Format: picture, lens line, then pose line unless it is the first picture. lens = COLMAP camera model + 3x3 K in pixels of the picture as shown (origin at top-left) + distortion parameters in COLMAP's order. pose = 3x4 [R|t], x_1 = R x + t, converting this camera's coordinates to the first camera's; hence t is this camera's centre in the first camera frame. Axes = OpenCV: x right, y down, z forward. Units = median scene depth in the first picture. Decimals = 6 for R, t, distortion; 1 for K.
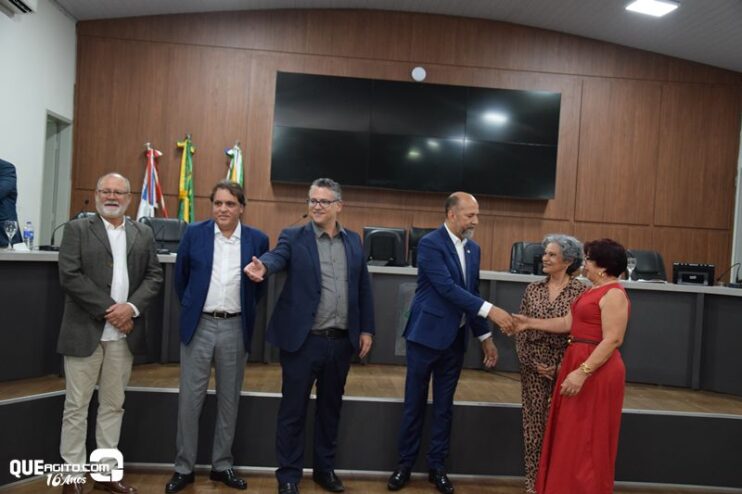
lens RADIAL K [[810.5, 0, 361.8], [0, 810.5, 242.8], [0, 0, 1]] dist [-0.016261, 0.297545]
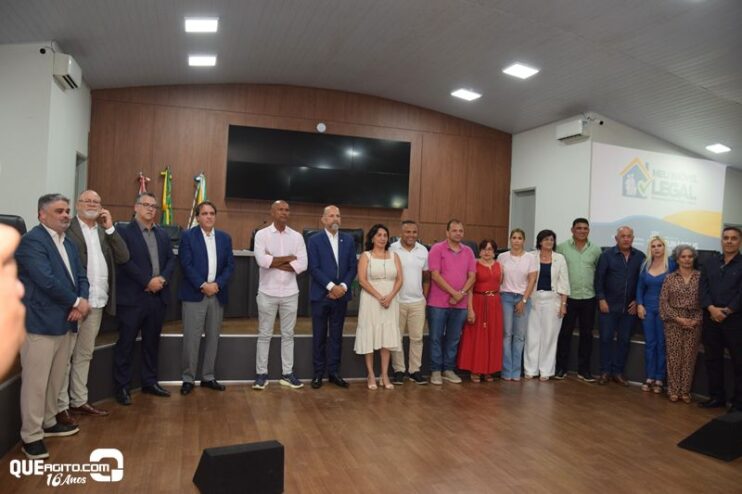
lens RADIAL K [[619.5, 0, 380.1], [0, 619.5, 248.7], [0, 0, 1]] dist [-0.158782, 0.070247]
pose [[0.970722, -0.019222, 0.239436, -0.105992], [0.015550, 0.999731, 0.017216, 0.002594], [-0.239702, -0.012989, 0.970760, -0.161694]]
